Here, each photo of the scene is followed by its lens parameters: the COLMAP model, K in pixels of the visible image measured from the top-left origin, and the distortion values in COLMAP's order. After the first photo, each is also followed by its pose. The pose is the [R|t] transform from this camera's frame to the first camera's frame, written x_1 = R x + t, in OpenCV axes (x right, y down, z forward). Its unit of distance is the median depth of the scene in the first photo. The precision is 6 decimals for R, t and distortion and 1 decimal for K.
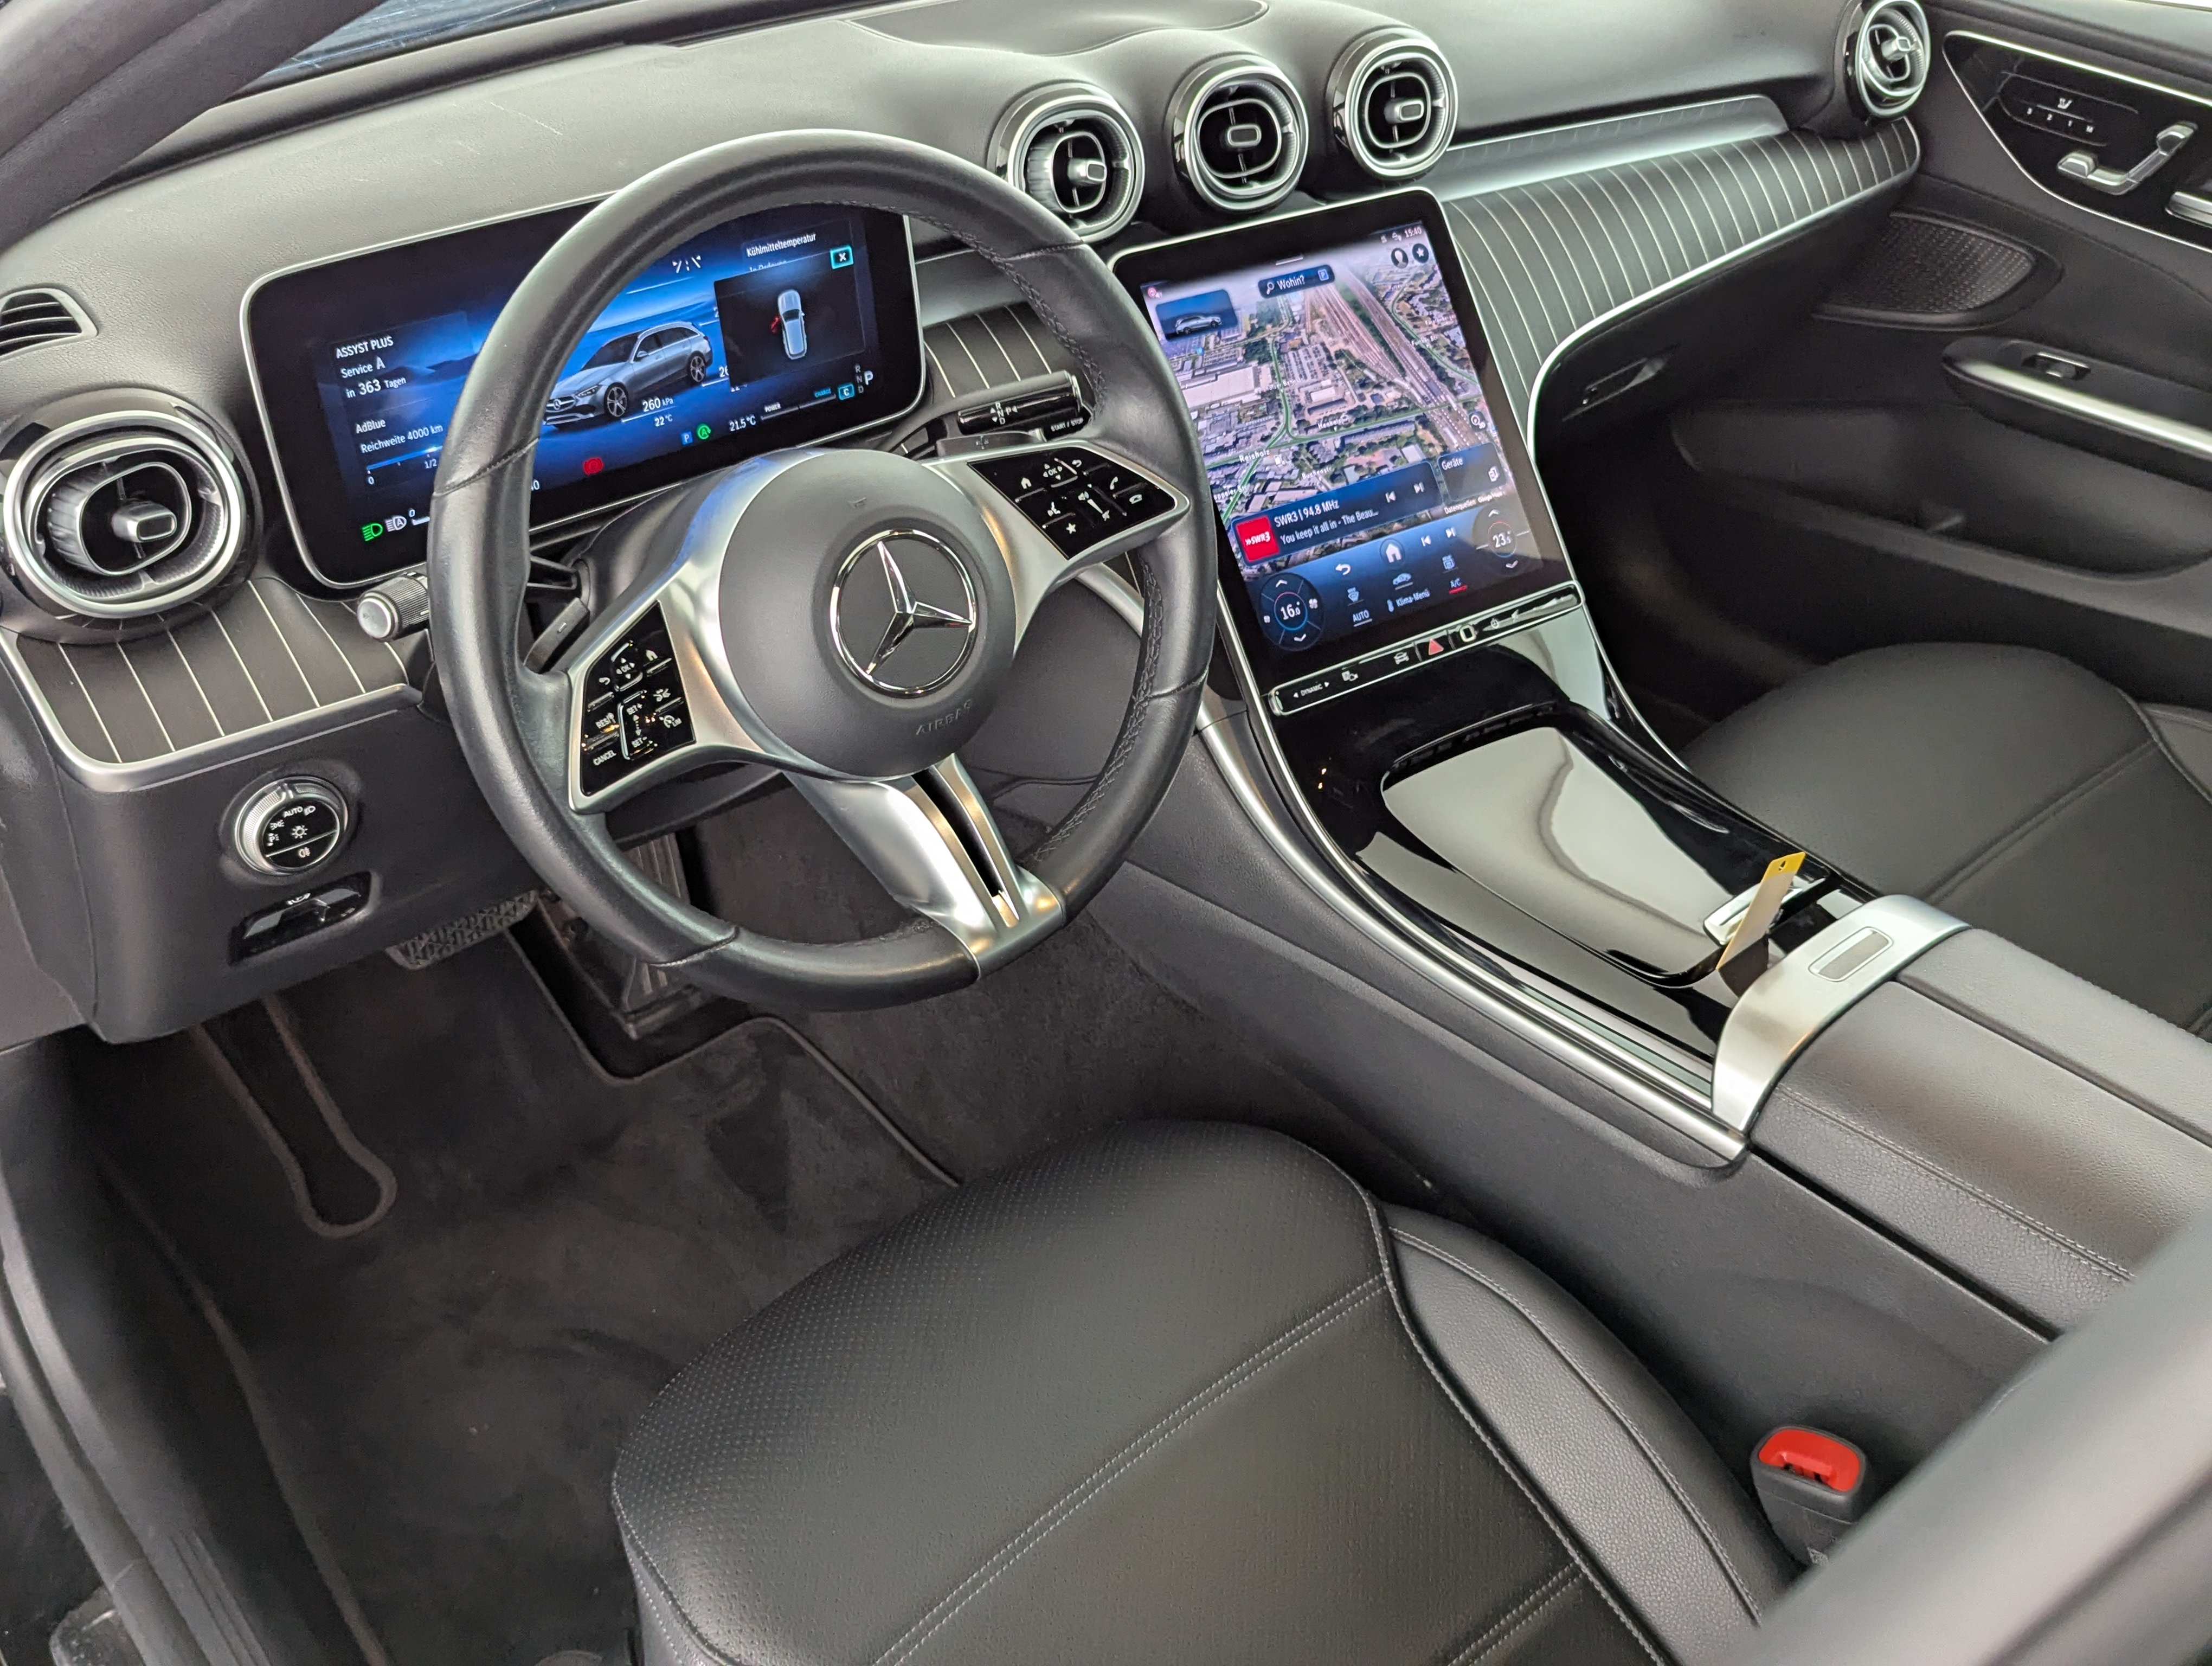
lens RADIAL K [[2022.2, 0, 1079.5], [0, 2022.2, 789.0], [0, 0, 1]] dist [0.076852, -0.077902]
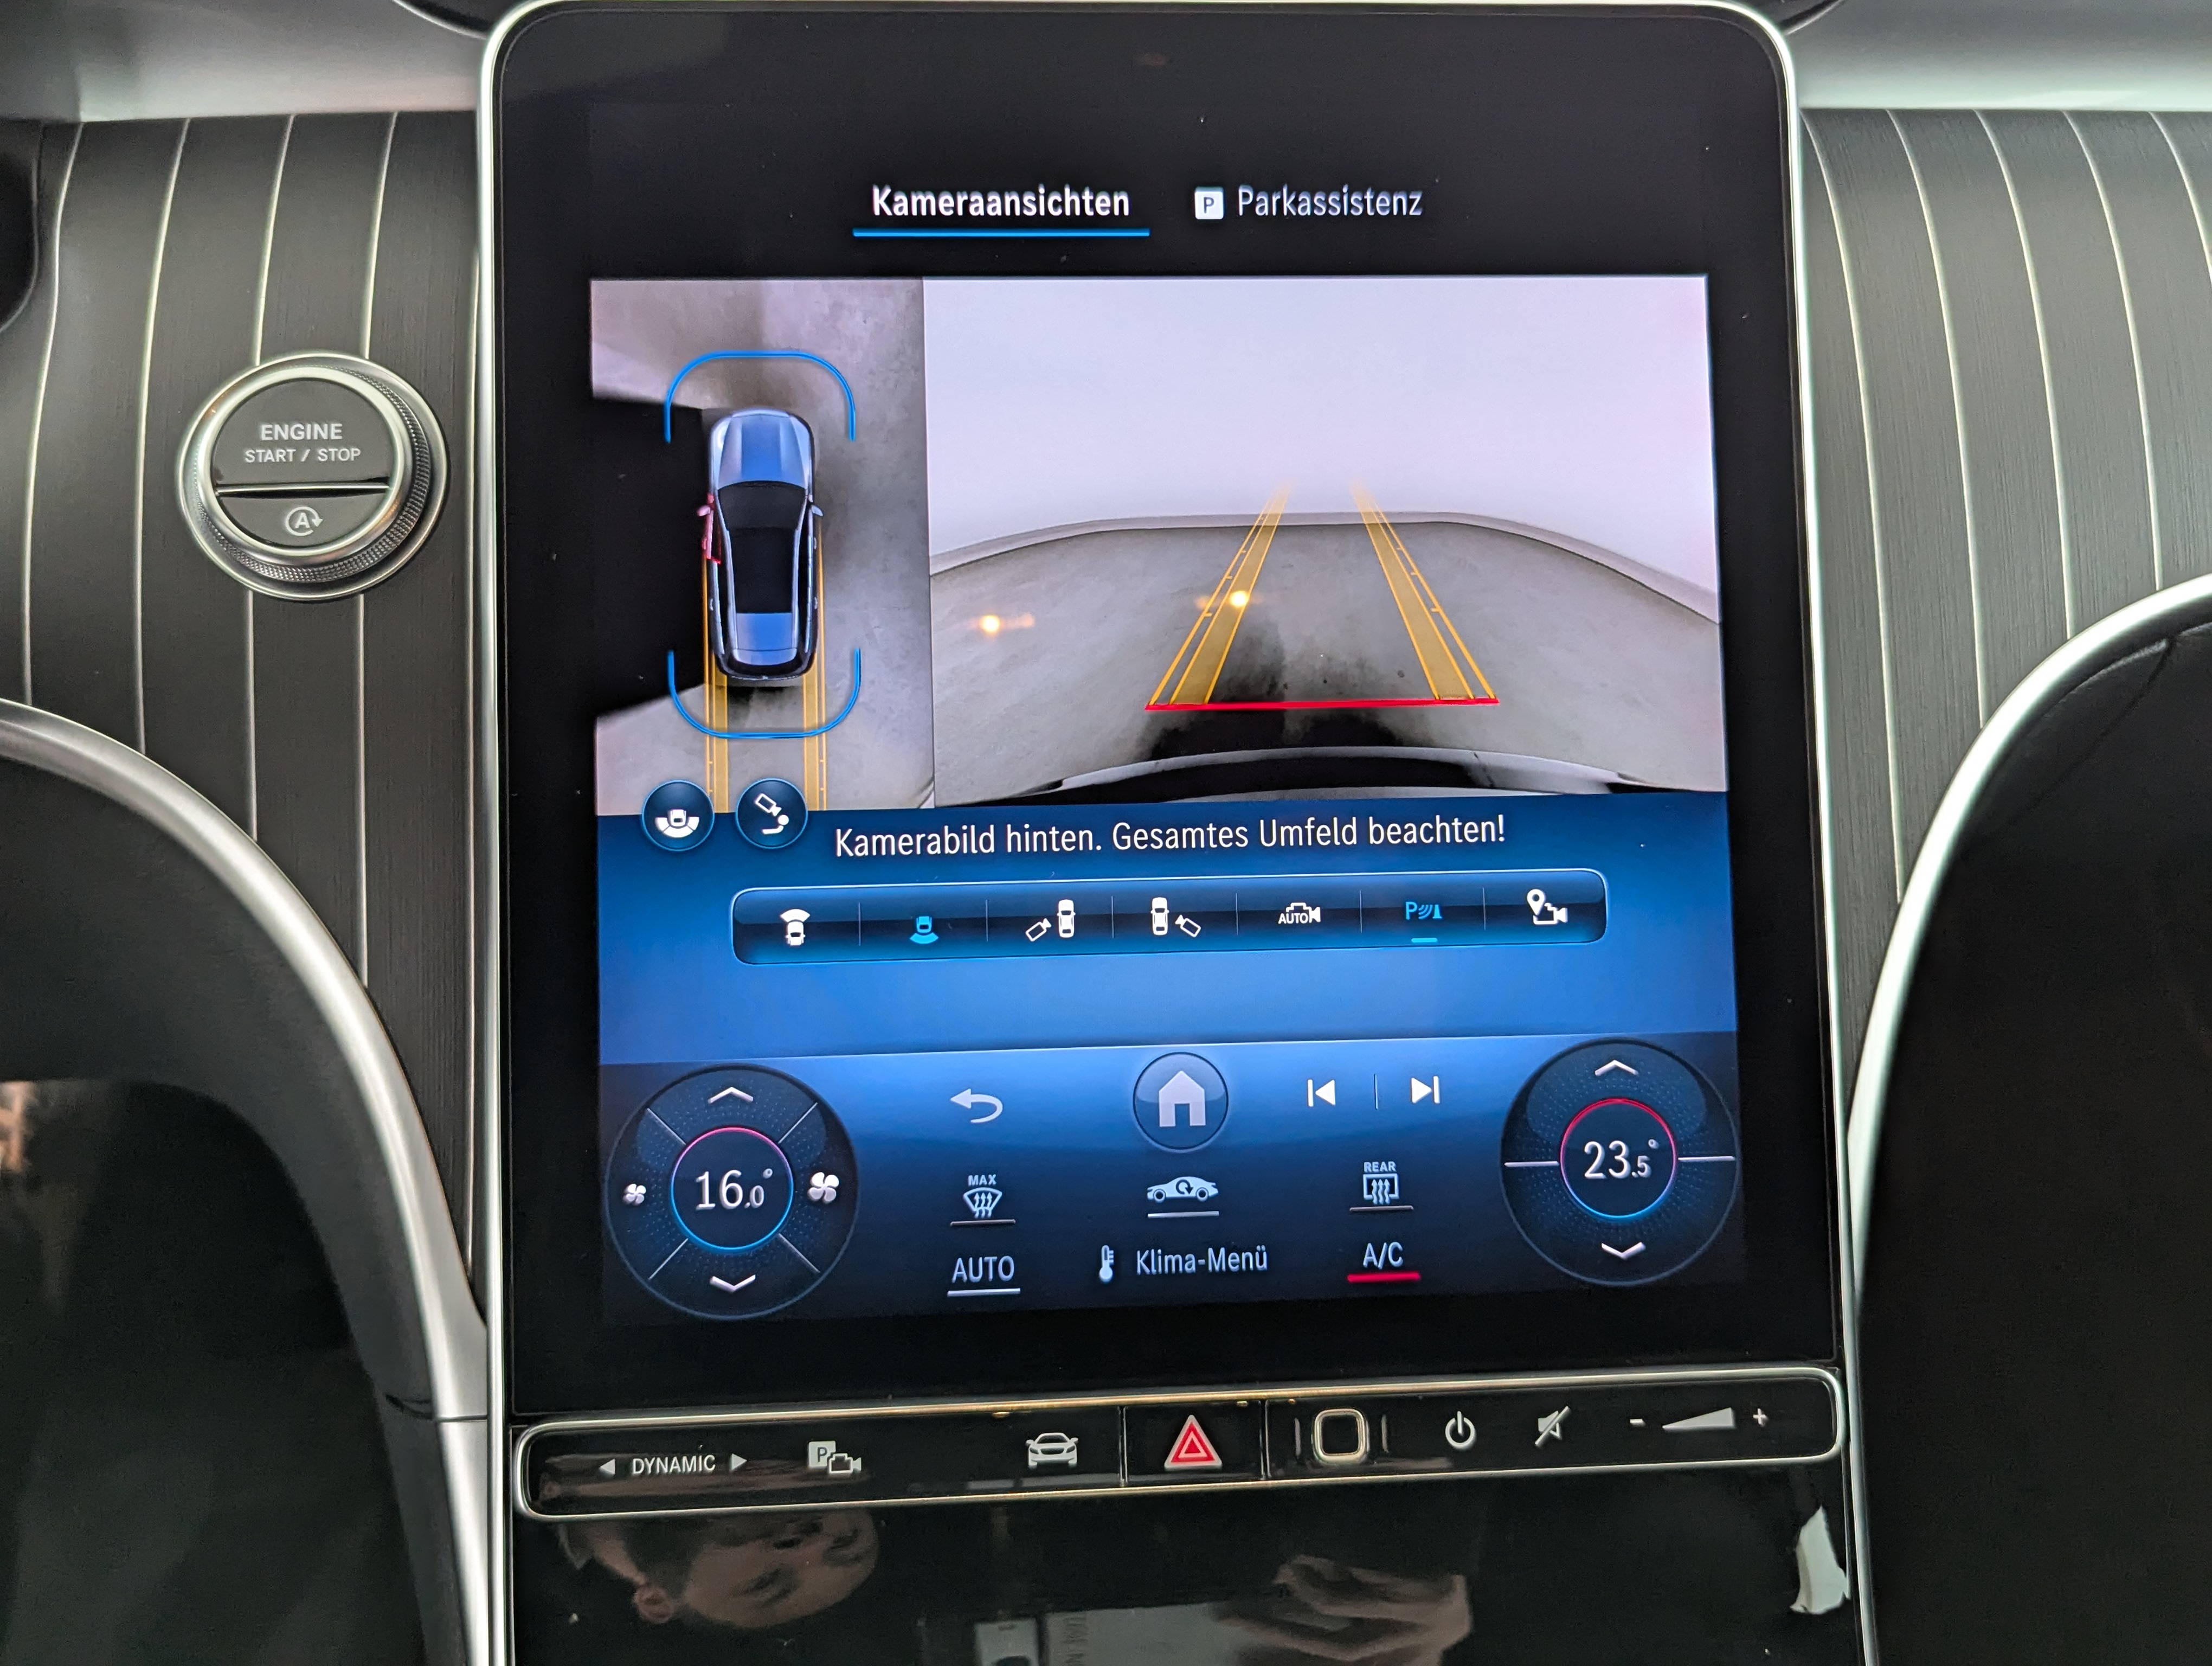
lens RADIAL K [[2022.2, 0, 1079.5], [0, 2022.2, 789.0], [0, 0, 1]] dist [0.076852, -0.077902]
pose [[0.864185, 0.293709, -0.408557, 0.258469], [-0.288472, 0.954469, 0.075982, -0.184442], [0.412271, 0.052195, 0.909565, 0.718464]]
